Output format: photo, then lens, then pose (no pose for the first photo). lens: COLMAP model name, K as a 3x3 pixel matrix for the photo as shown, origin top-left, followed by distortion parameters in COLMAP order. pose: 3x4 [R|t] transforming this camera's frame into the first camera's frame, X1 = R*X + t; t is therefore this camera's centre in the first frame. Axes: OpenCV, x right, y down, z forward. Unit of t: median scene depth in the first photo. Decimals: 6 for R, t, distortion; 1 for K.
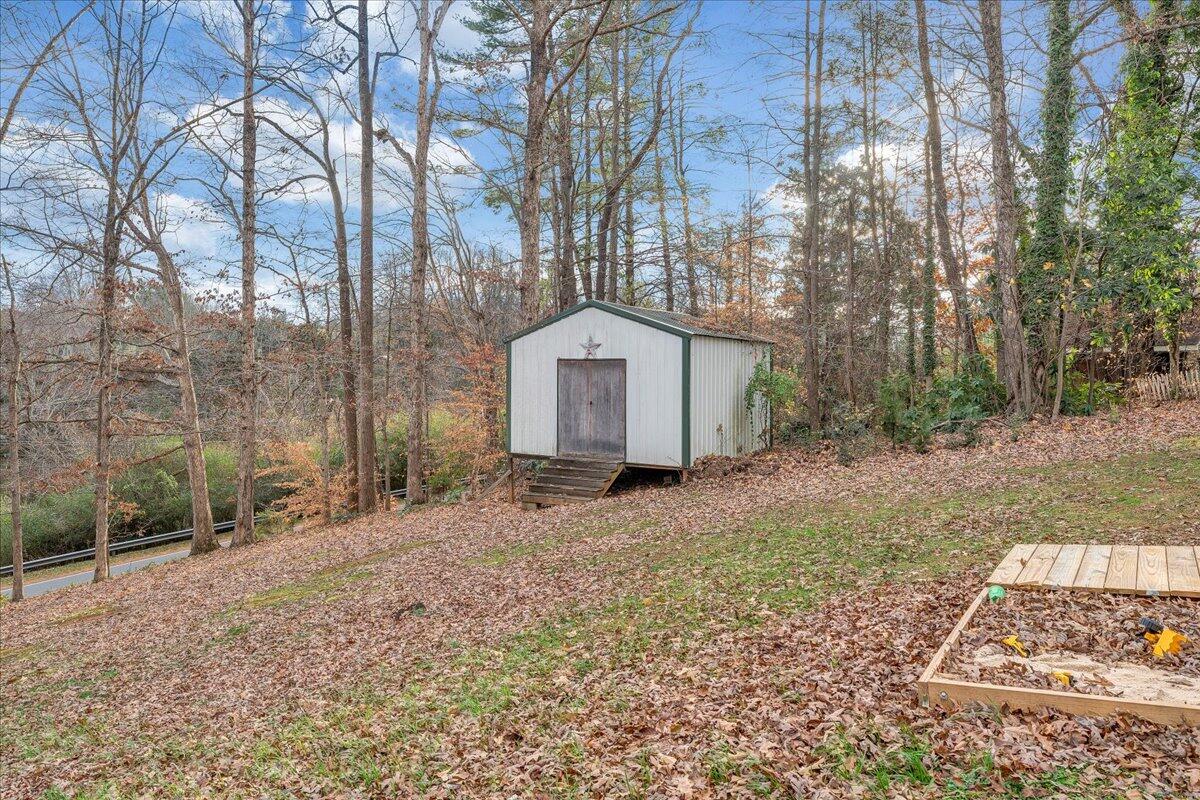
lens RADIAL K [[410.3, 0, 596.5], [0, 410.3, 403.3], [0, 0, 1]] dist [-0.000632, 0.000003]
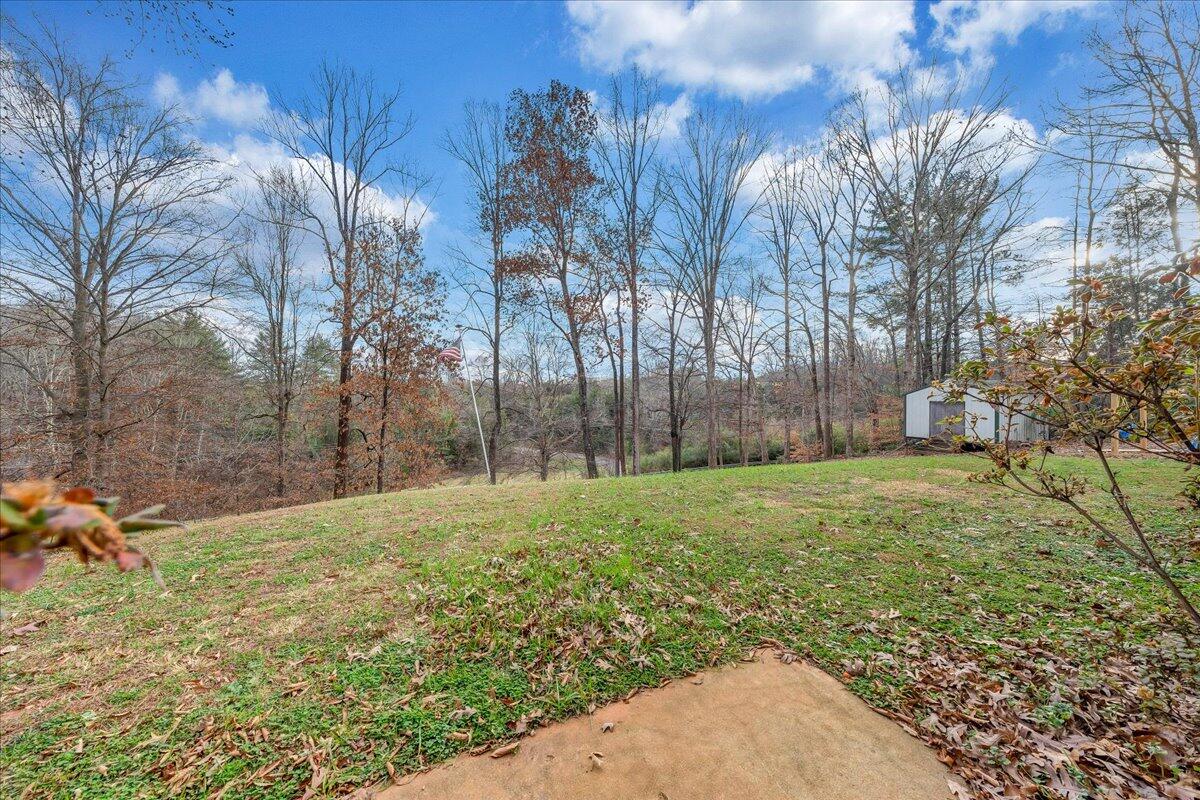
lens RADIAL K [[410.3, 0, 596.5], [0, 410.3, 403.3], [0, 0, 1]] dist [-0.000632, 0.000003]
pose [[0.840684, -0.013145, -0.541366, -0.411129], [-0.002216, 0.999613, -0.027713, -0.014029], [0.541521, 0.024497, 0.840330, -2.119229]]
